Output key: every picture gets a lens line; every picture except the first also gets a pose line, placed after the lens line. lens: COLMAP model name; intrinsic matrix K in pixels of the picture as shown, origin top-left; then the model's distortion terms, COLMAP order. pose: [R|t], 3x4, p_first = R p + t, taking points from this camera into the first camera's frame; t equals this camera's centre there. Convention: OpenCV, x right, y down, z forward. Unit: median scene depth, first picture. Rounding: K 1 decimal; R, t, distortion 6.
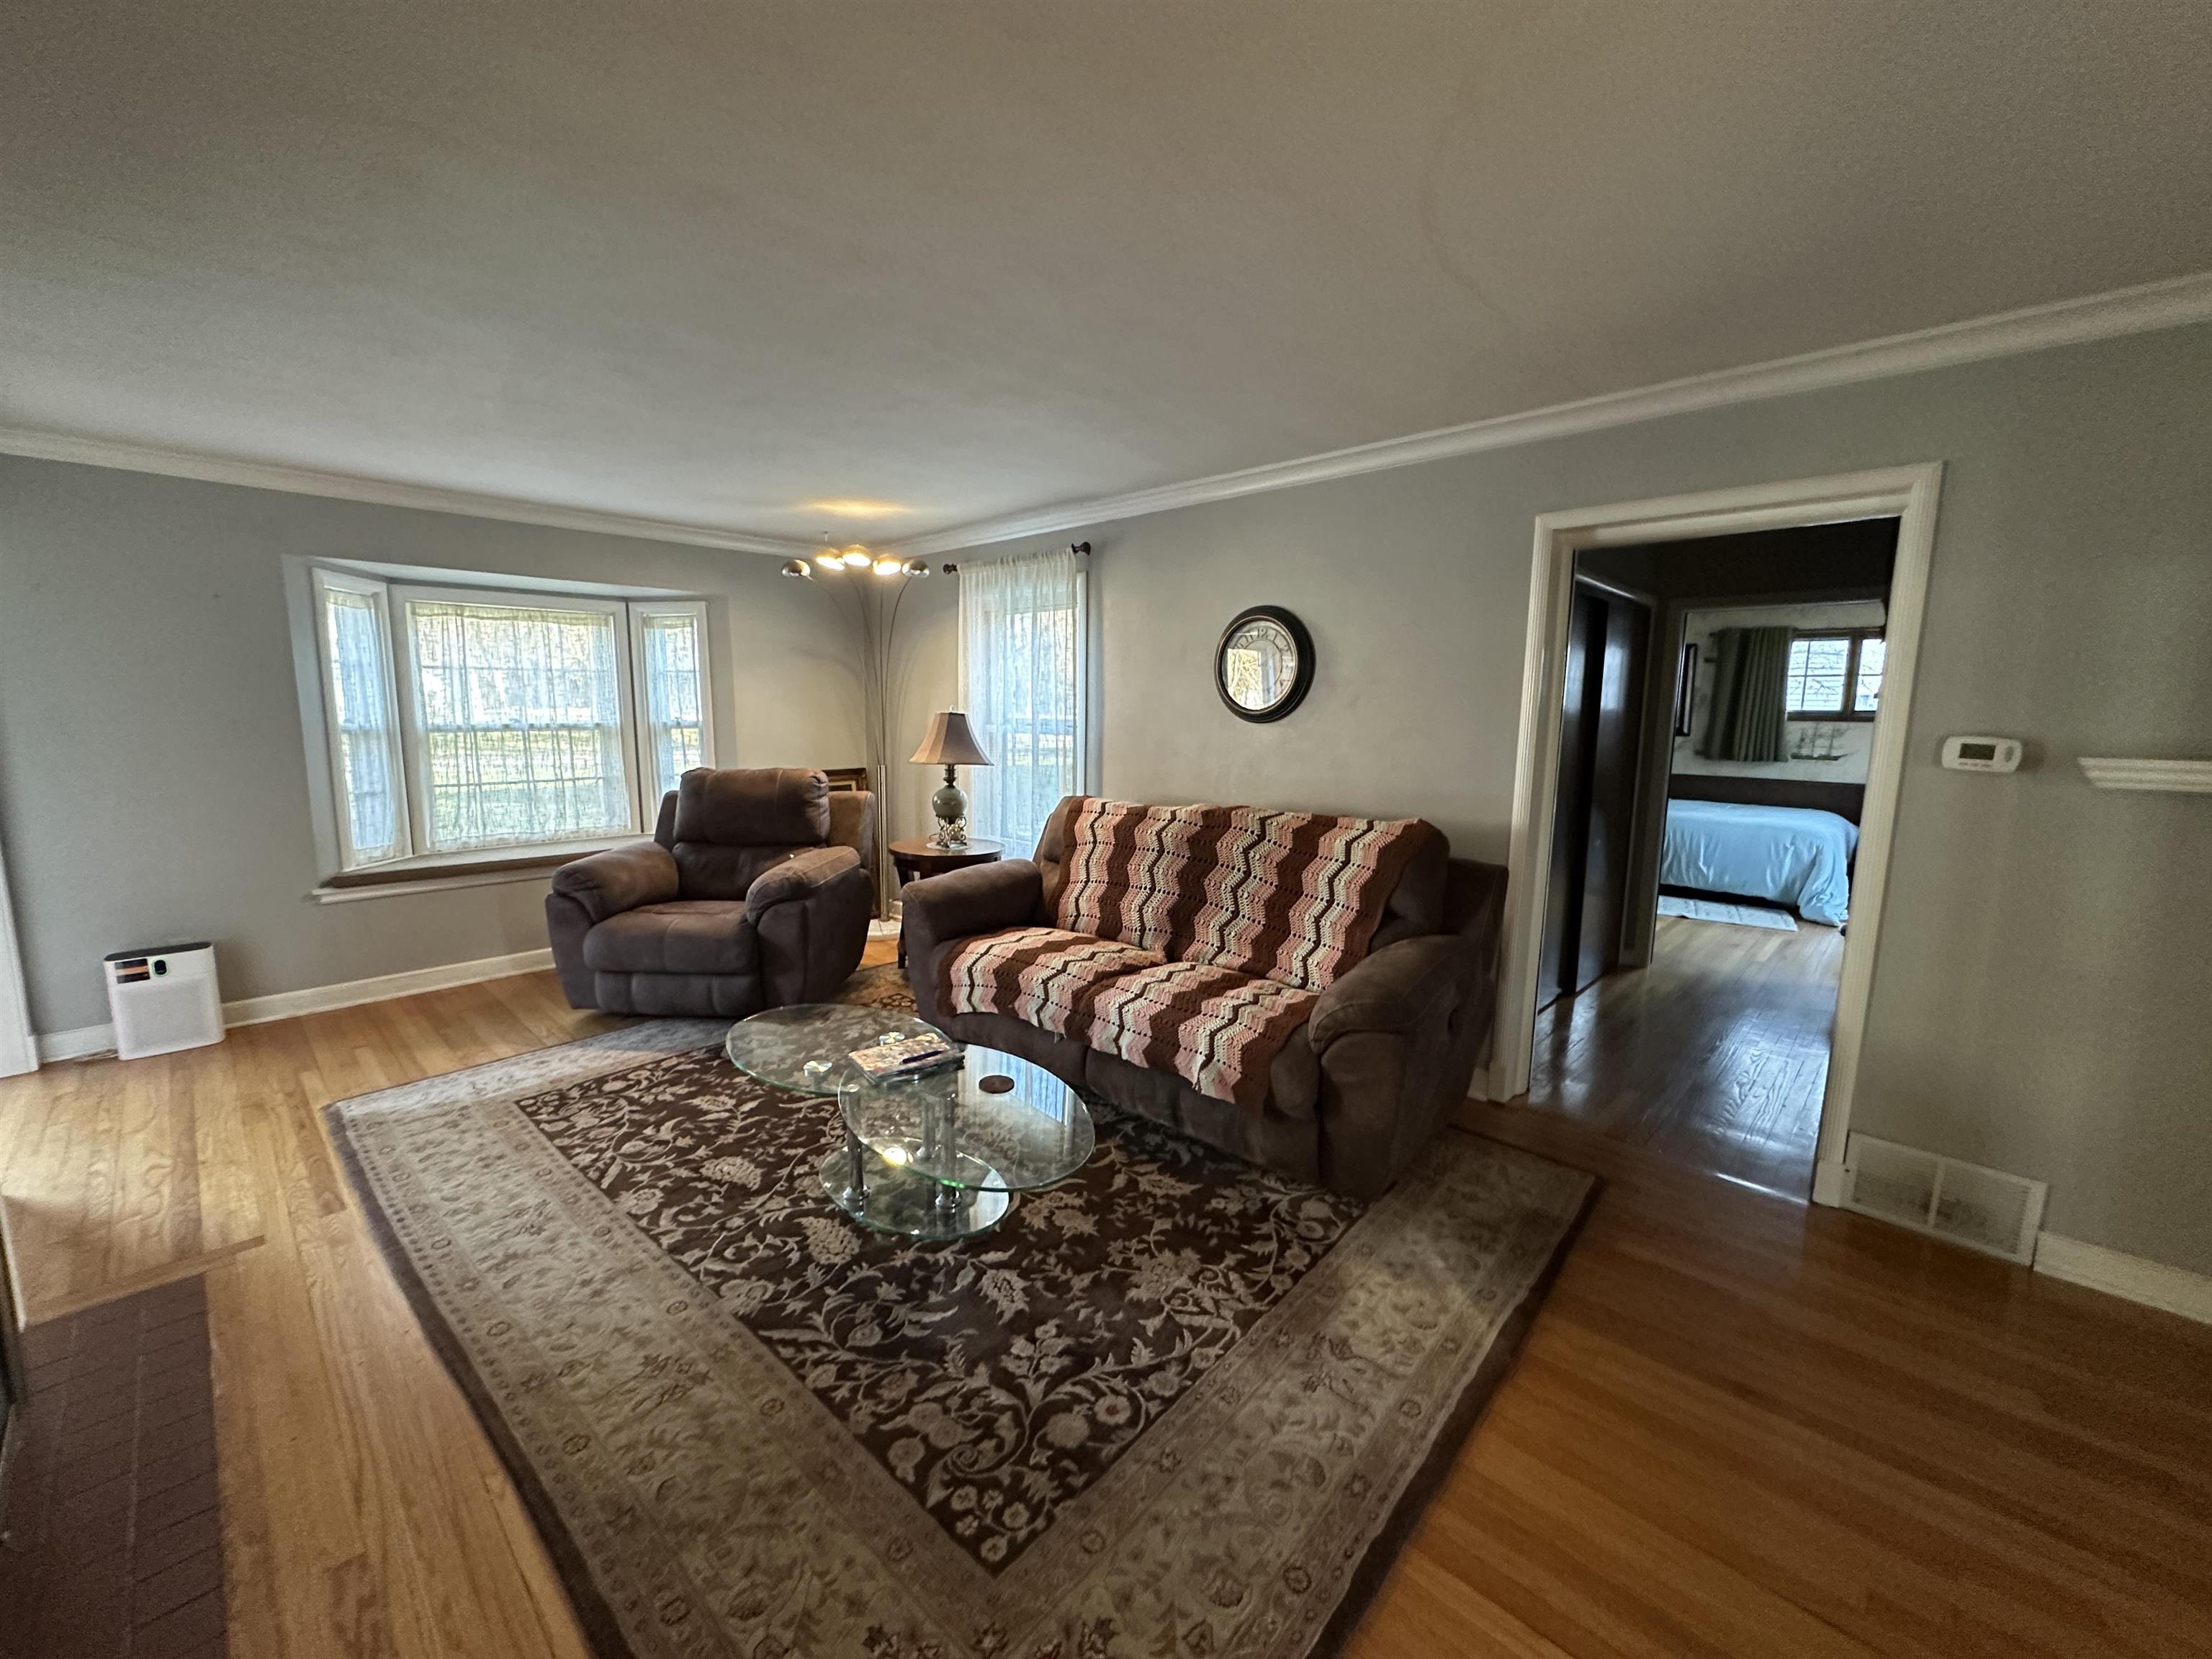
lens RADIAL K [[879.9, 0, 1101.4], [0, 879.9, 827.7], [0, 0, 1]] dist [-0.003367, -0.000048]
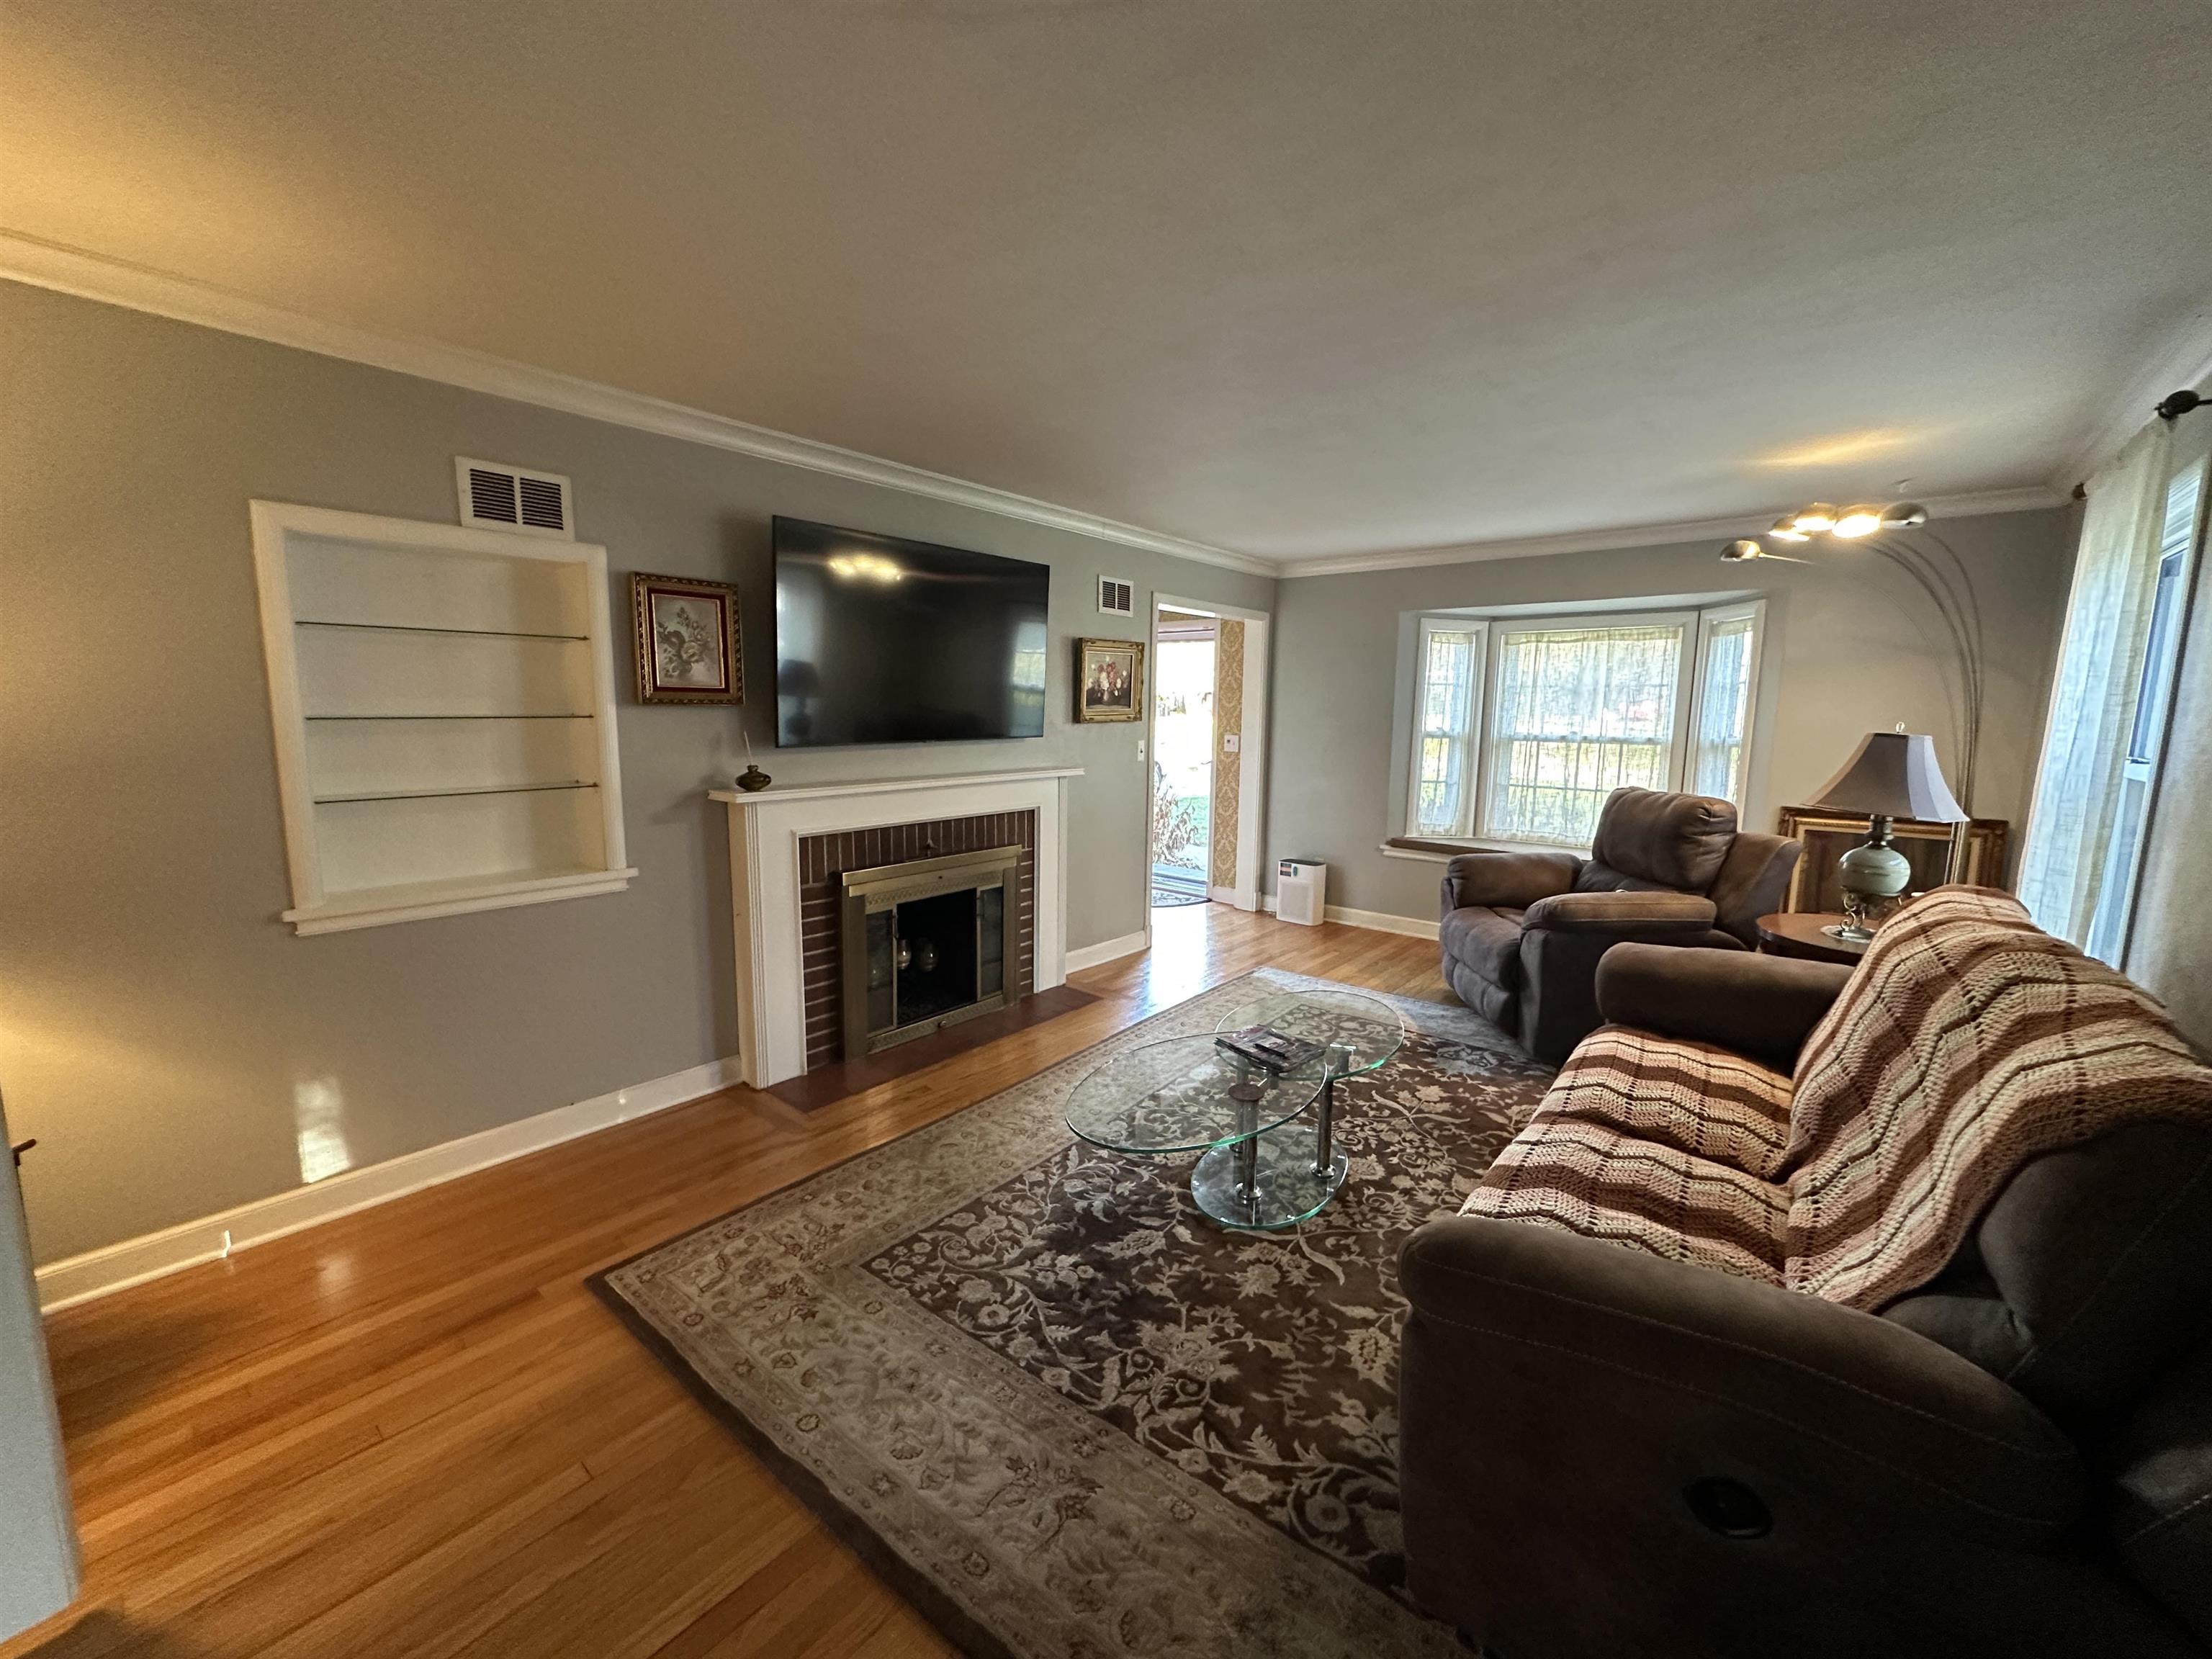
lens RADIAL K [[879.9, 0, 1106.6], [0, 879.9, 828.2], [0, 0, 1]] dist [-0.003367, -0.000048]
pose [[0.065909, 0.129625, -0.989370, 0.614605], [-0.152425, 0.981197, 0.118400, -0.071359], [0.986115, 0.143001, 0.084428, 0.542569]]
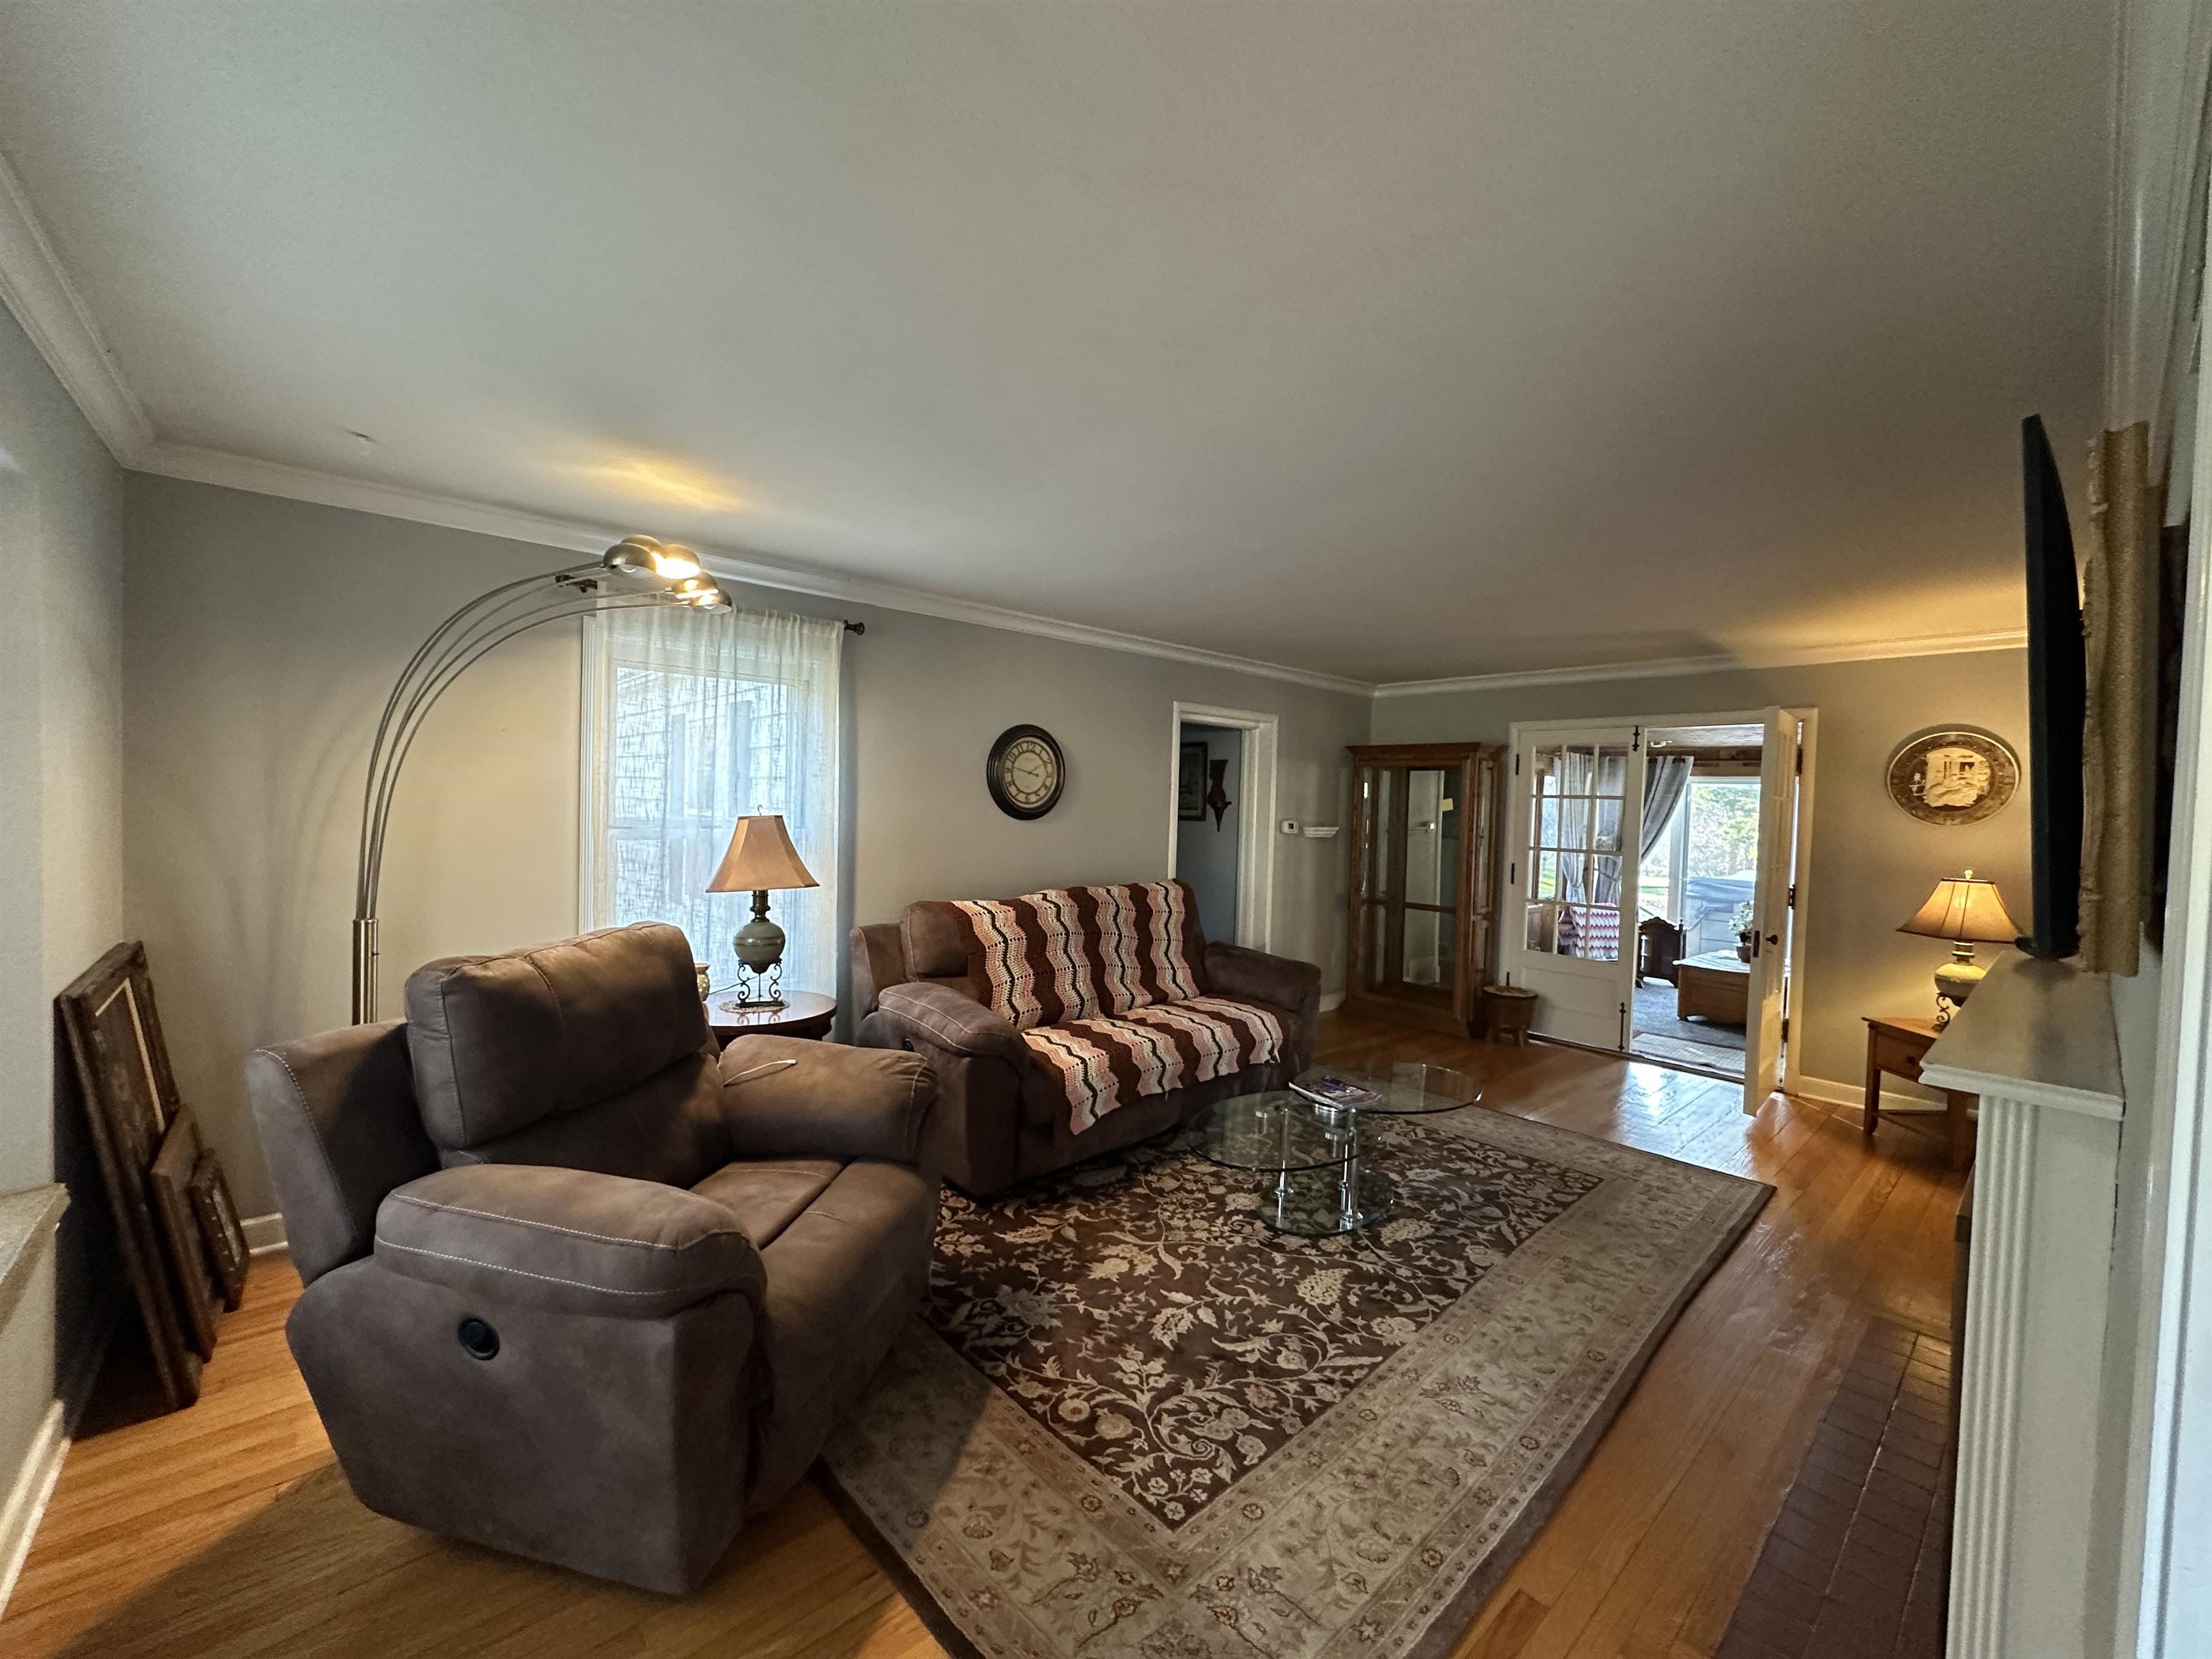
lens RADIAL K [[879.9, 0, 1112.0], [0, 879.9, 824.5], [0, 0, 1]] dist [-0.003367, -0.000048]
pose [[0.083062, -0.032882, 0.996002, -1.201607], [0.111793, 0.993454, 0.023475, -0.152168], [-0.990254, 0.109396, 0.086194, 0.930166]]
